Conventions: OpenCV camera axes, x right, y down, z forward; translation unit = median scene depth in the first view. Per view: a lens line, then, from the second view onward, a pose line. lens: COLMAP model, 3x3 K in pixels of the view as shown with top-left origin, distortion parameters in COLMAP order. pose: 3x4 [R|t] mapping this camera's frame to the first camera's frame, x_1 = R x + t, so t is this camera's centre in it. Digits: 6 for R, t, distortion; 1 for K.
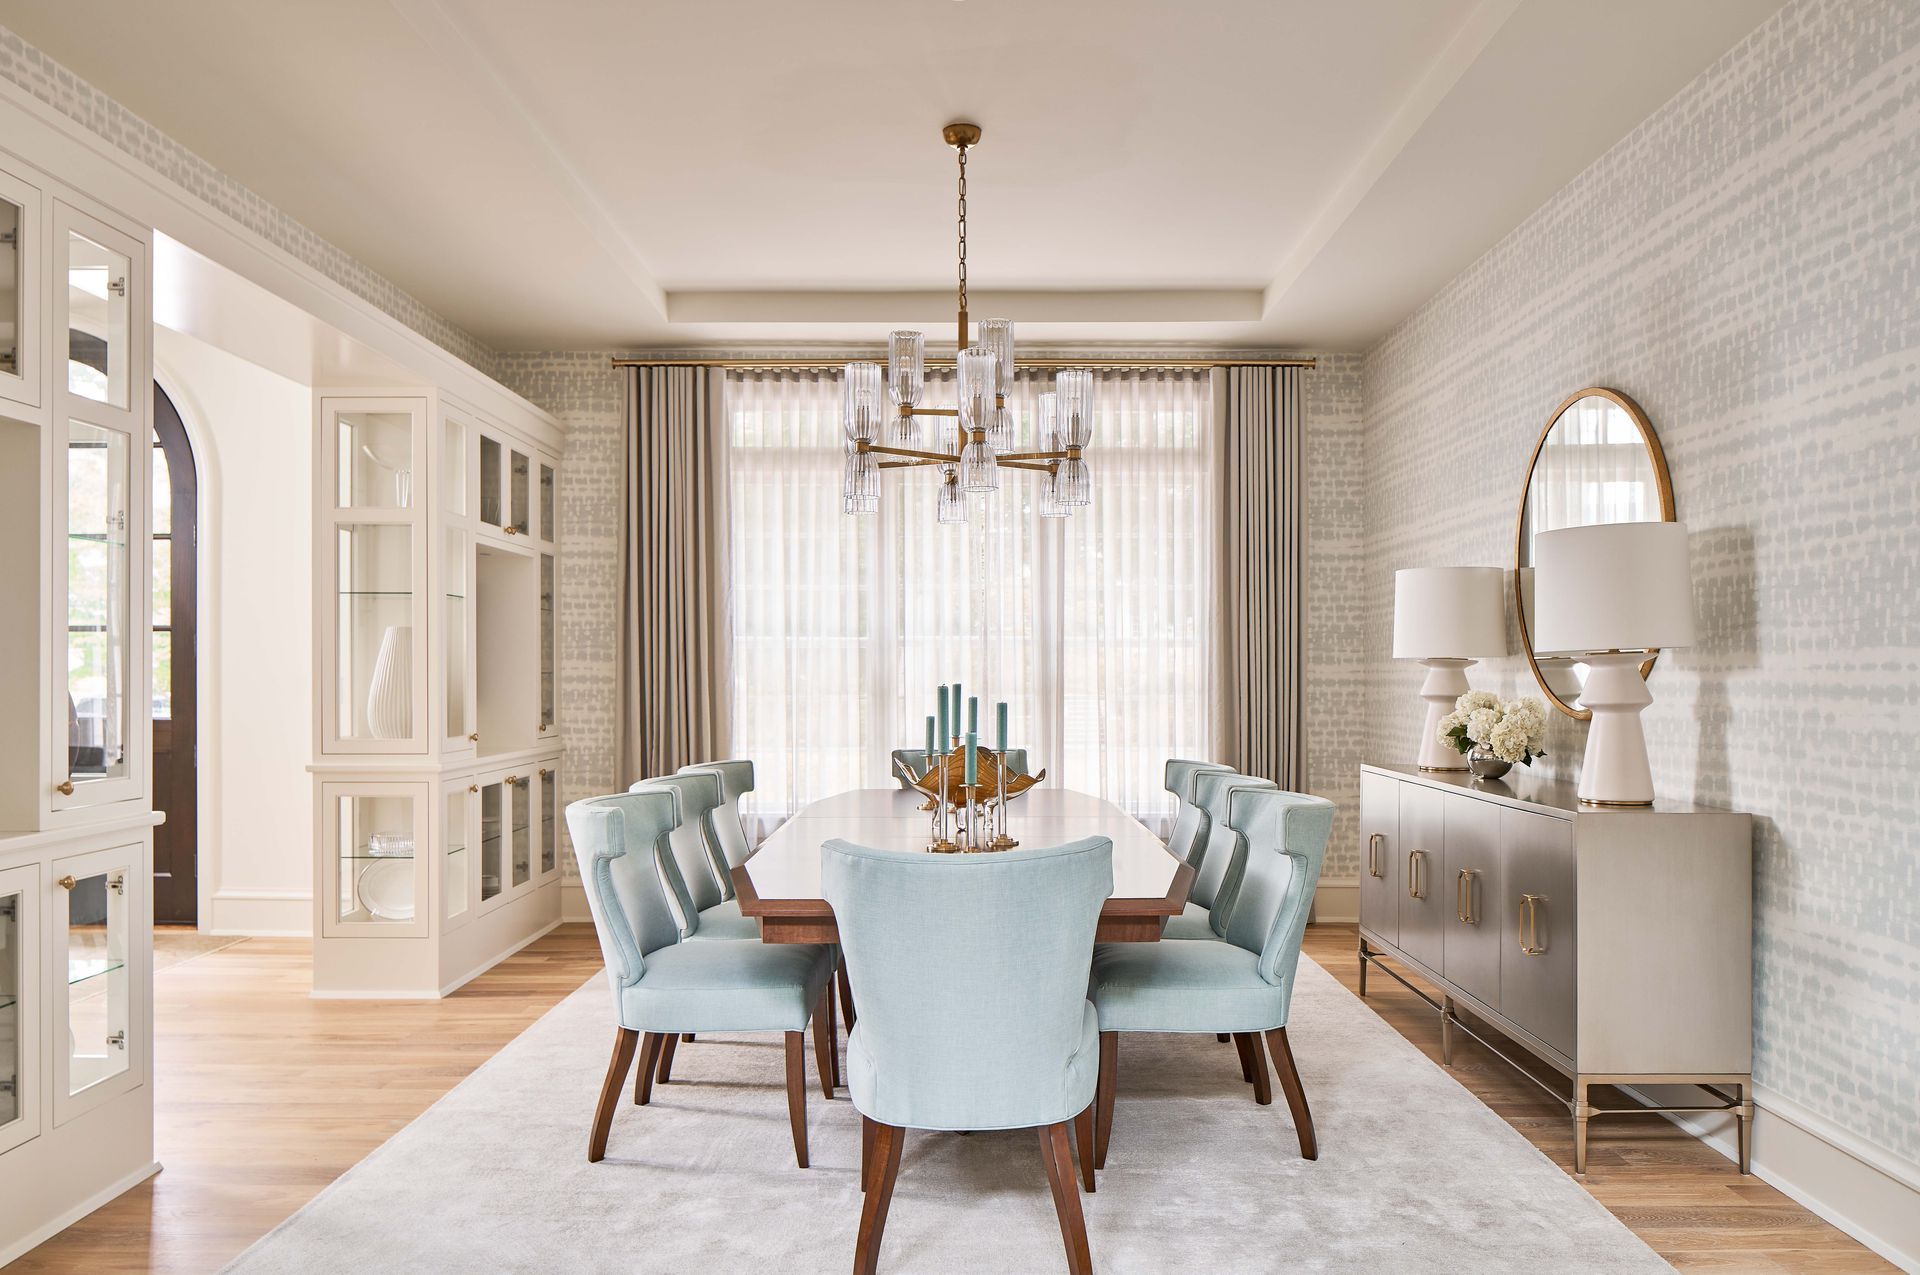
lens RADIAL K [[1350.0, 0, 960.9], [0, 1350.0, 666.8], [0, 0, 1]] dist [-0.006116, 0.008016]
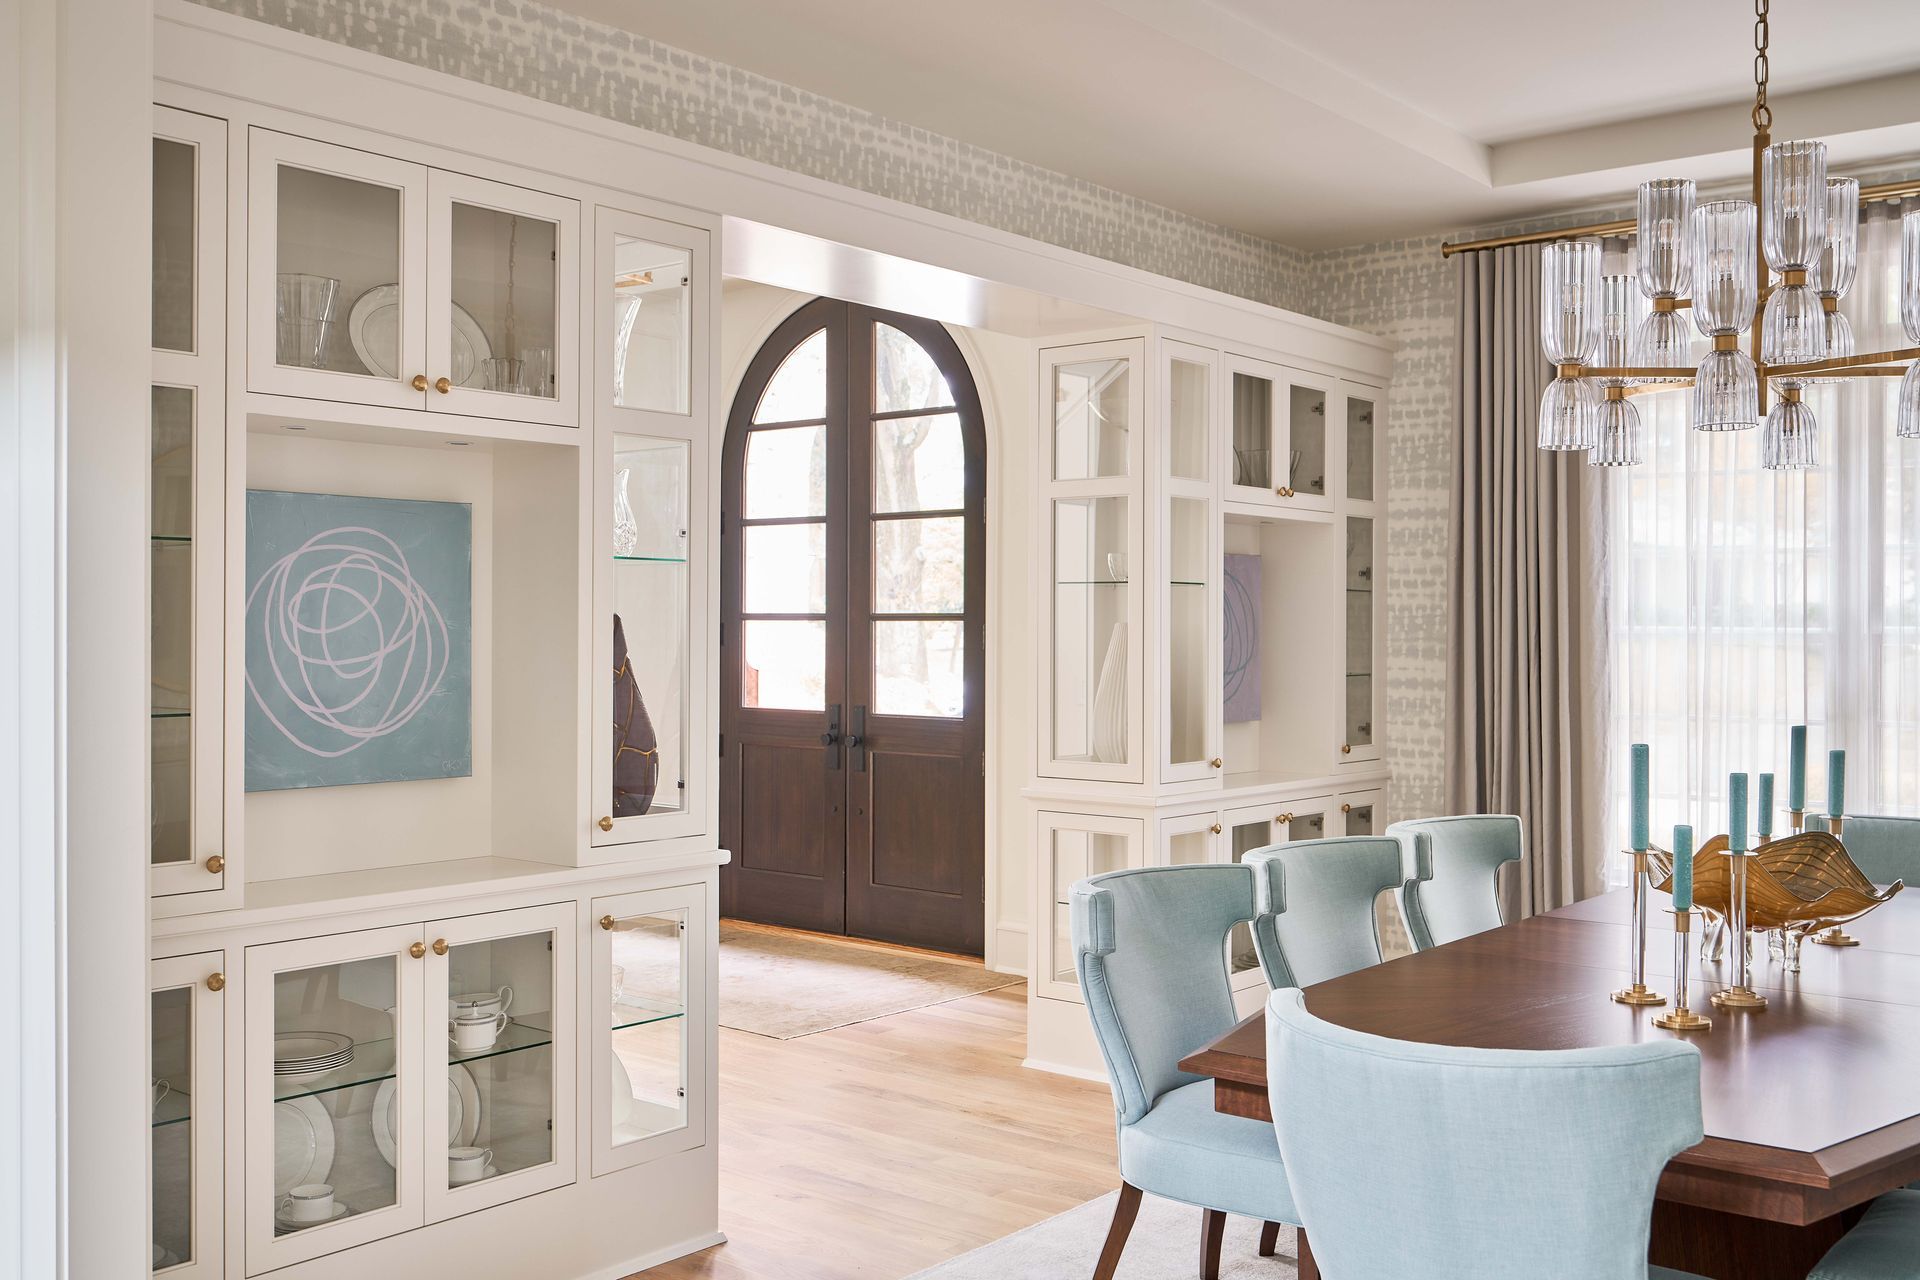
lens RADIAL K [[1820.2, 0, 960.0], [0, 1820.2, 640.0], [0, 0, 1]] dist [-0.002786, 0.017914]
pose [[0.775474, 0.006203, -0.631349, 0.159784], [-0.000660, 0.999959, 0.009014, -0.024083], [0.631379, -0.006573, 0.775447, 0.075766]]
